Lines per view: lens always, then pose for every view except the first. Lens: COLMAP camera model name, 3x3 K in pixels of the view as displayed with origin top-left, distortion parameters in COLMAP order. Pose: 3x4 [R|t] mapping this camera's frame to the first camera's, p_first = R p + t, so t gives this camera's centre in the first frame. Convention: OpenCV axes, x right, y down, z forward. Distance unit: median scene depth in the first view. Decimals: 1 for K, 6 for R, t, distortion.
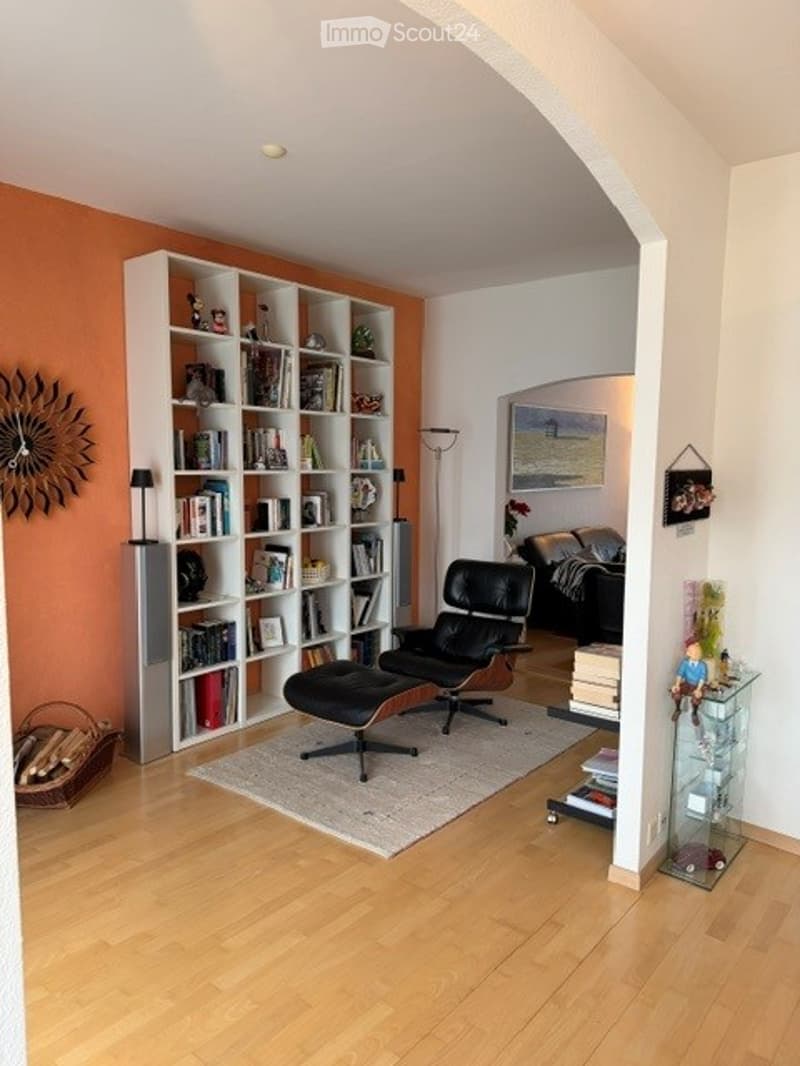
lens RADIAL K [[749.4, 0, 394.8], [0, 749.4, 543.9], [0, 0, 1]] dist [0.047491, -0.007032]
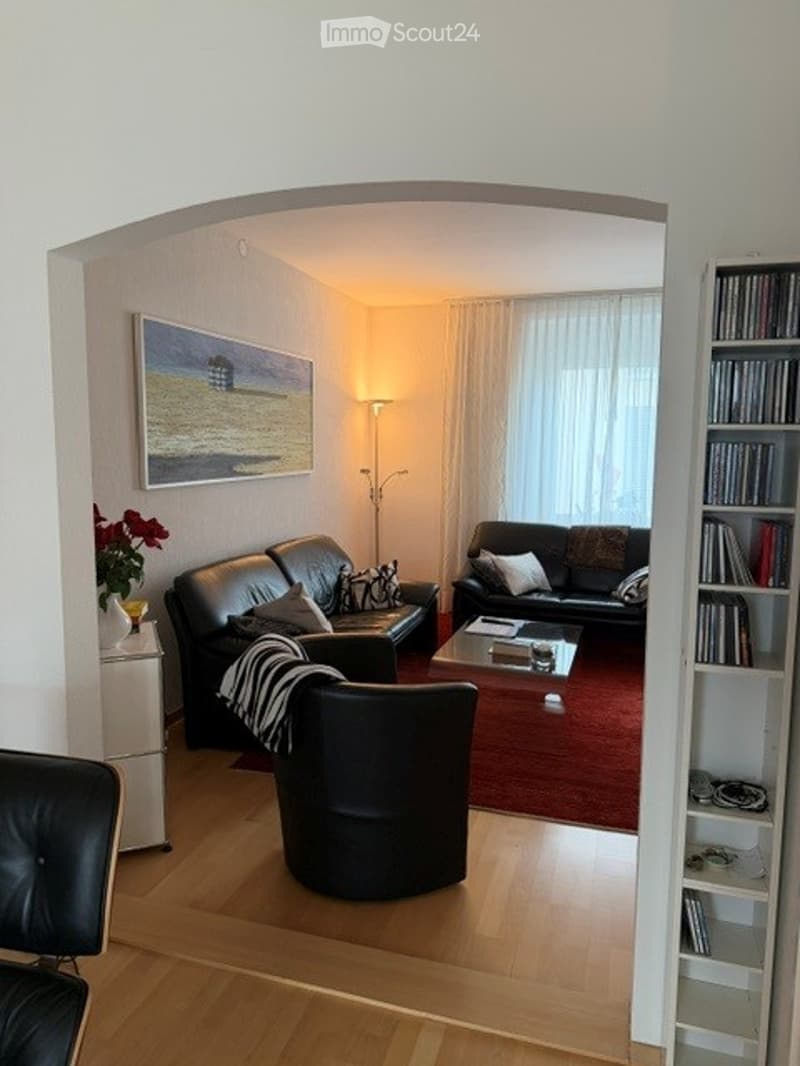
lens RADIAL K [[749.4, 0, 402.7], [0, 749.4, 535.2], [0, 0, 1]] dist [0.047491, -0.007032]
pose [[0.920761, -0.047899, 0.387175, 0.109634], [0.041372, 0.998827, 0.025178, -0.040552], [-0.387927, -0.007165, 0.921662, 0.427189]]
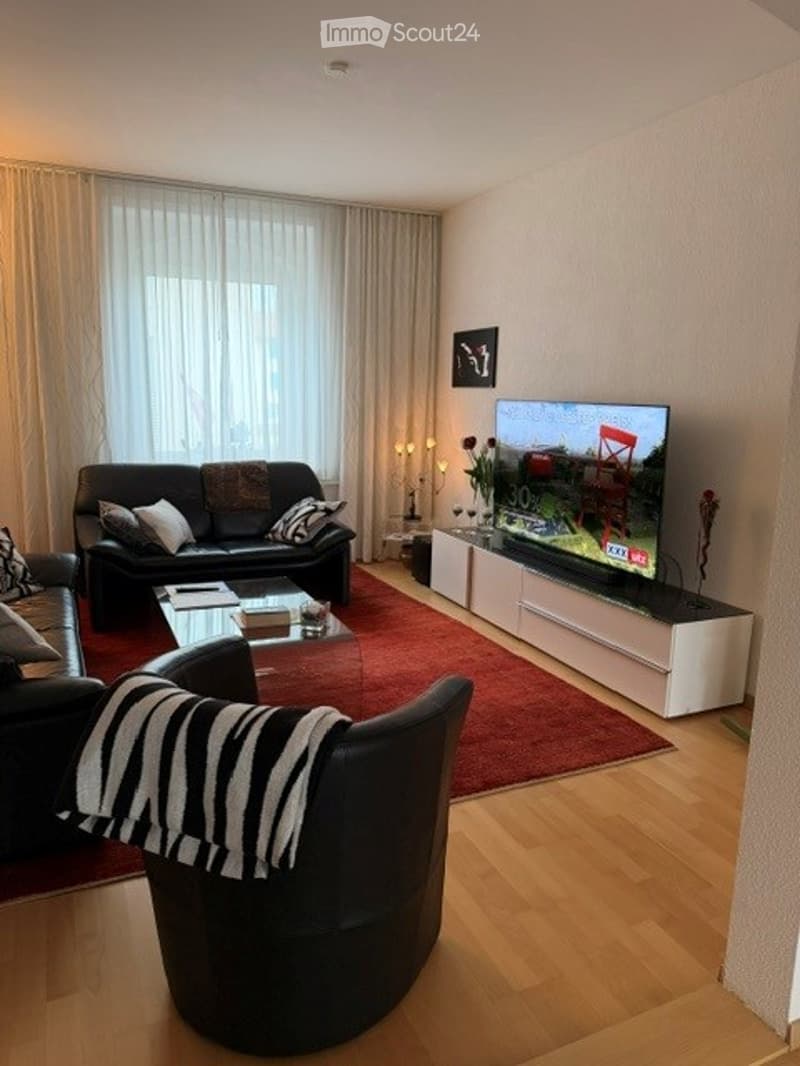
lens RADIAL K [[749.4, 0, 399.3], [0, 749.4, 535.4], [0, 0, 1]] dist [0.047491, -0.007032]
pose [[0.437934, -0.177934, 0.881222, 0.046232], [0.086510, 0.984009, 0.155696, -0.050695], [-0.894835, 0.008050, 0.446324, 0.625377]]
